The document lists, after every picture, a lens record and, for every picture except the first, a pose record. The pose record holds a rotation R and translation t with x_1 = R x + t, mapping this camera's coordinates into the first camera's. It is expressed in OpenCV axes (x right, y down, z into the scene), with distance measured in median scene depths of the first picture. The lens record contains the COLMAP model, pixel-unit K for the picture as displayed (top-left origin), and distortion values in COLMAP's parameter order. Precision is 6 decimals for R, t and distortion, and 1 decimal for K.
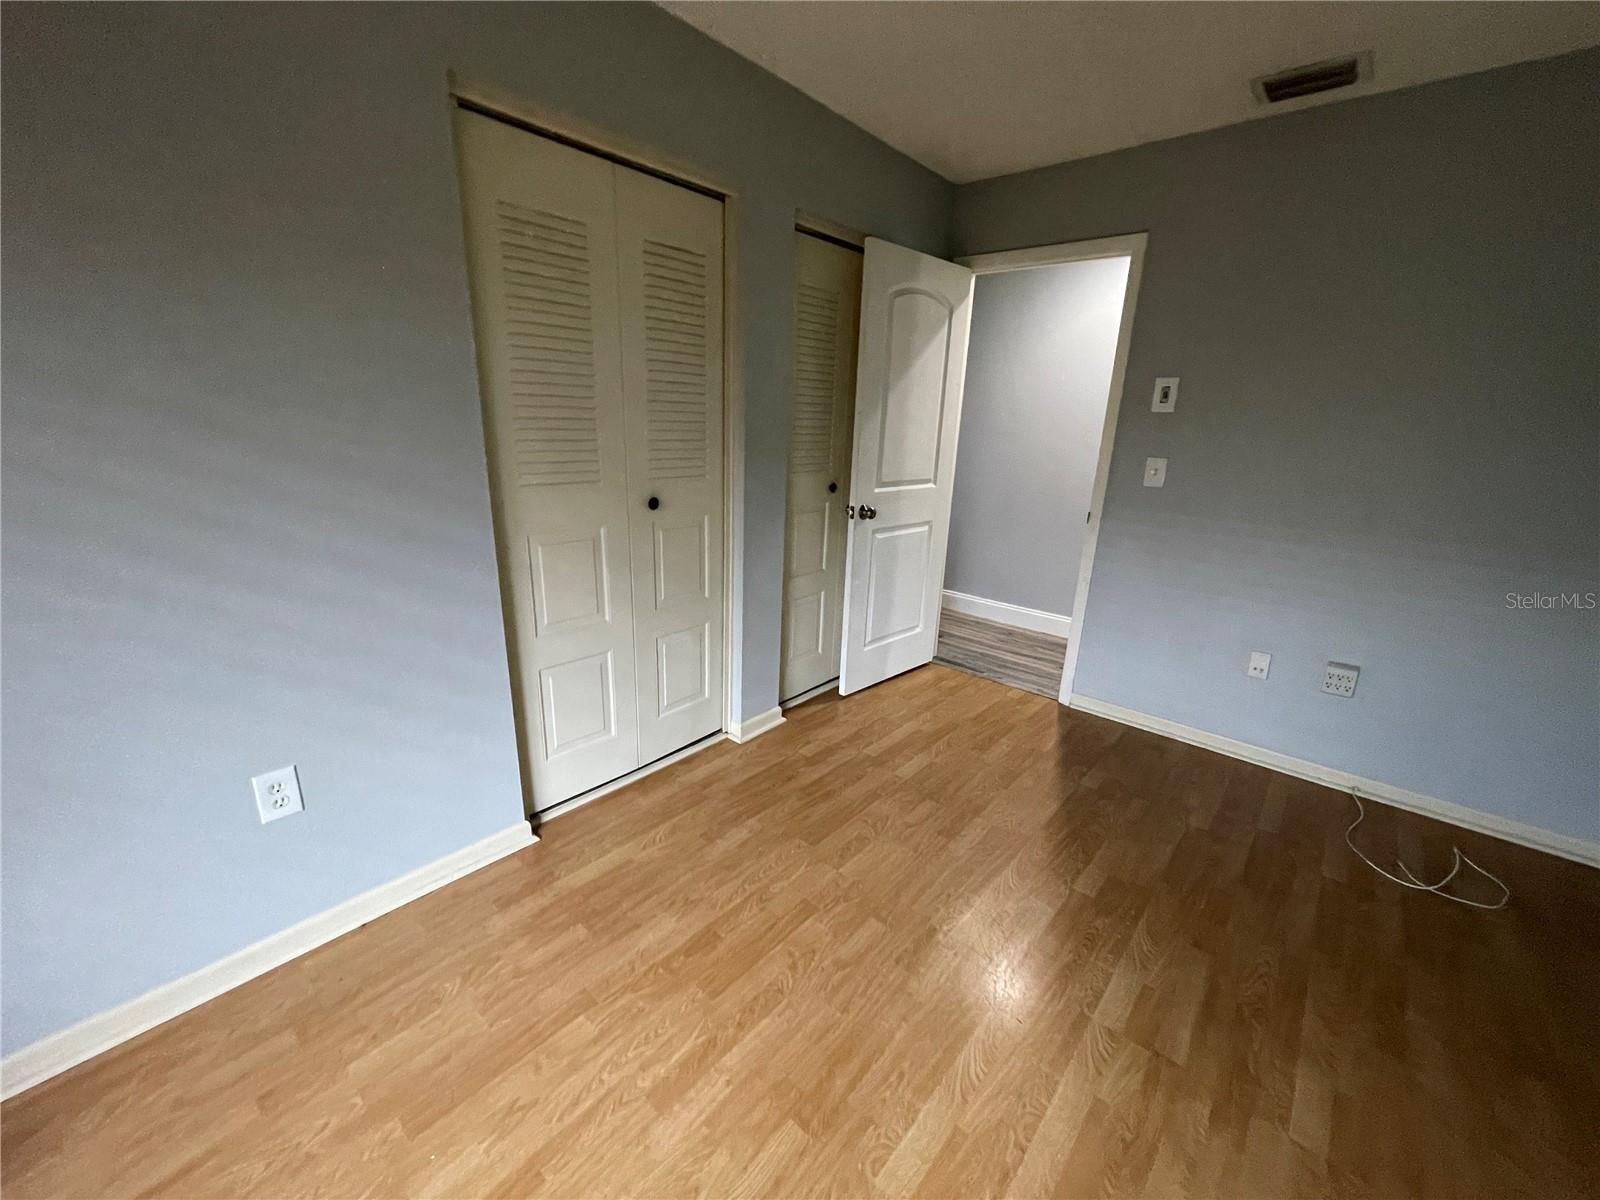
lens RADIAL K [[644.8, 0, 799.5], [0, 644.8, 602.2], [0, 0, 1]] dist [0.002220, 0.000150]
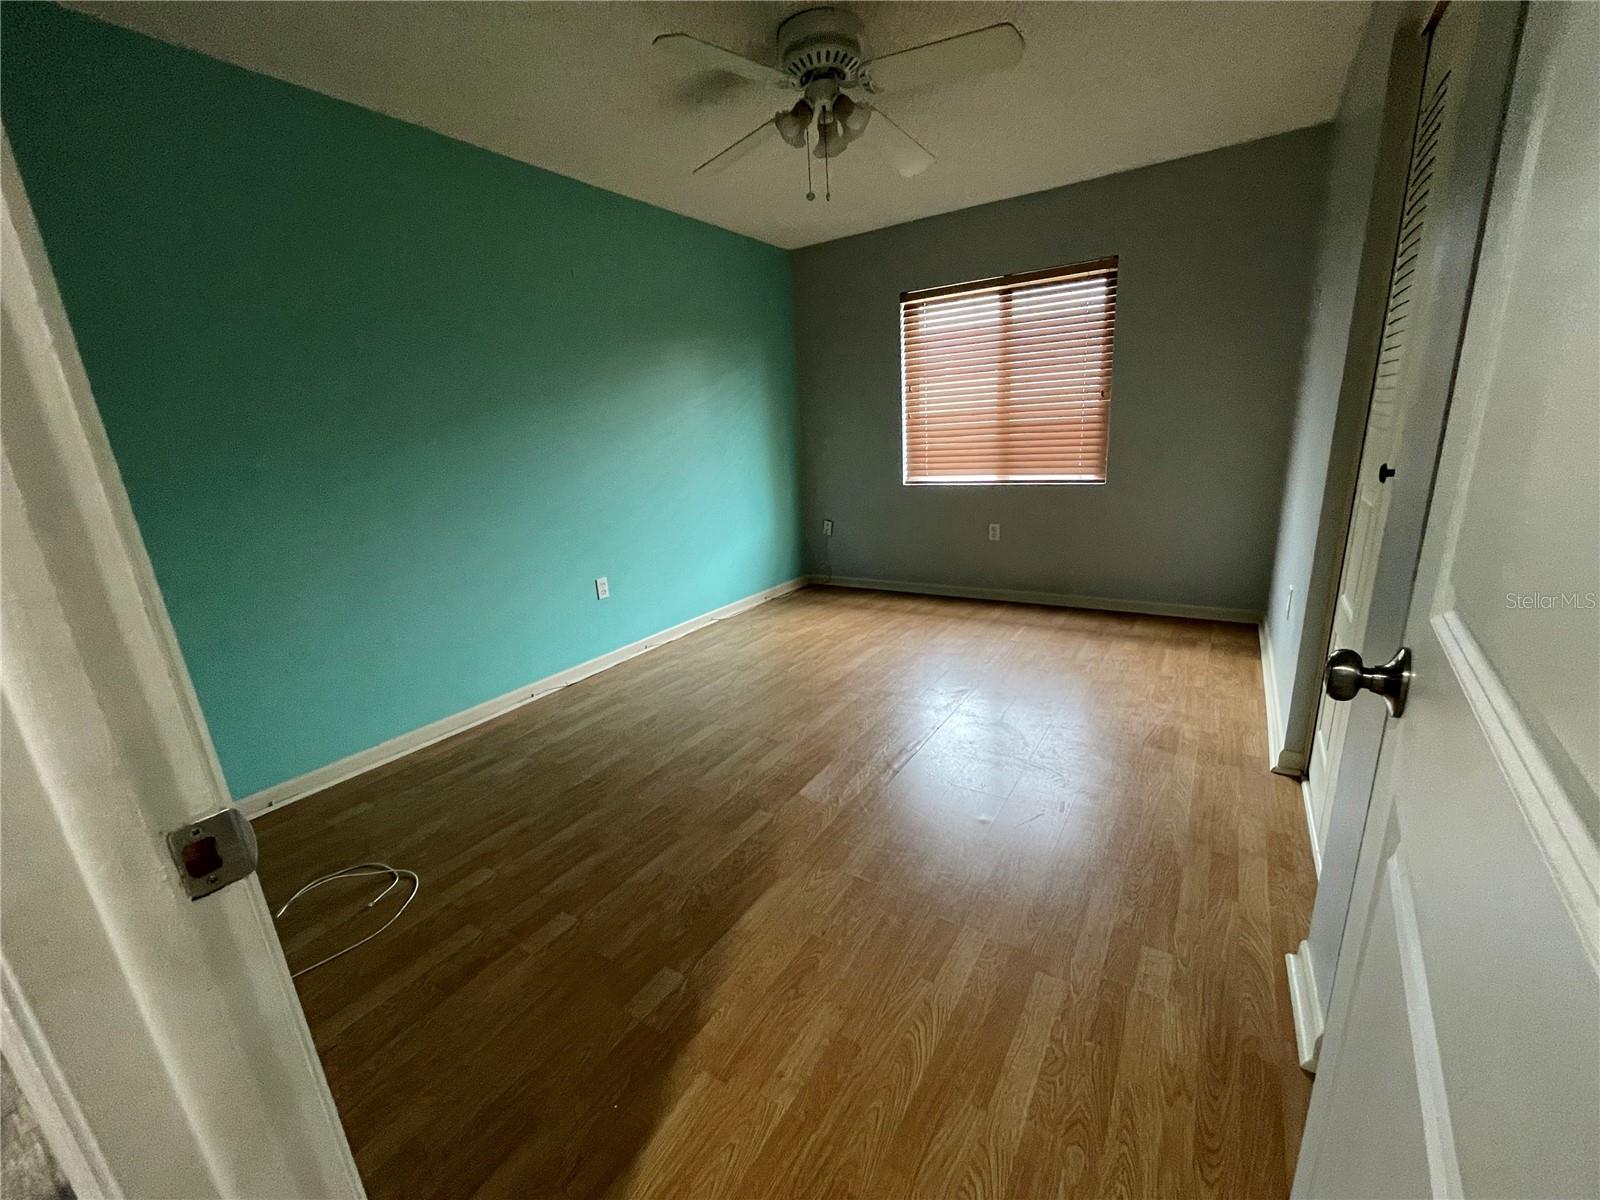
lens RADIAL K [[644.8, 0, 798.1], [0, 644.8, 602.1], [0, 0, 1]] dist [0.002220, 0.000150]
pose [[-0.987636, 0.074422, -0.137971, 0.410201], [-0.009167, 0.851198, 0.524764, -0.347394], [0.156495, 0.519541, -0.839992, 1.416596]]
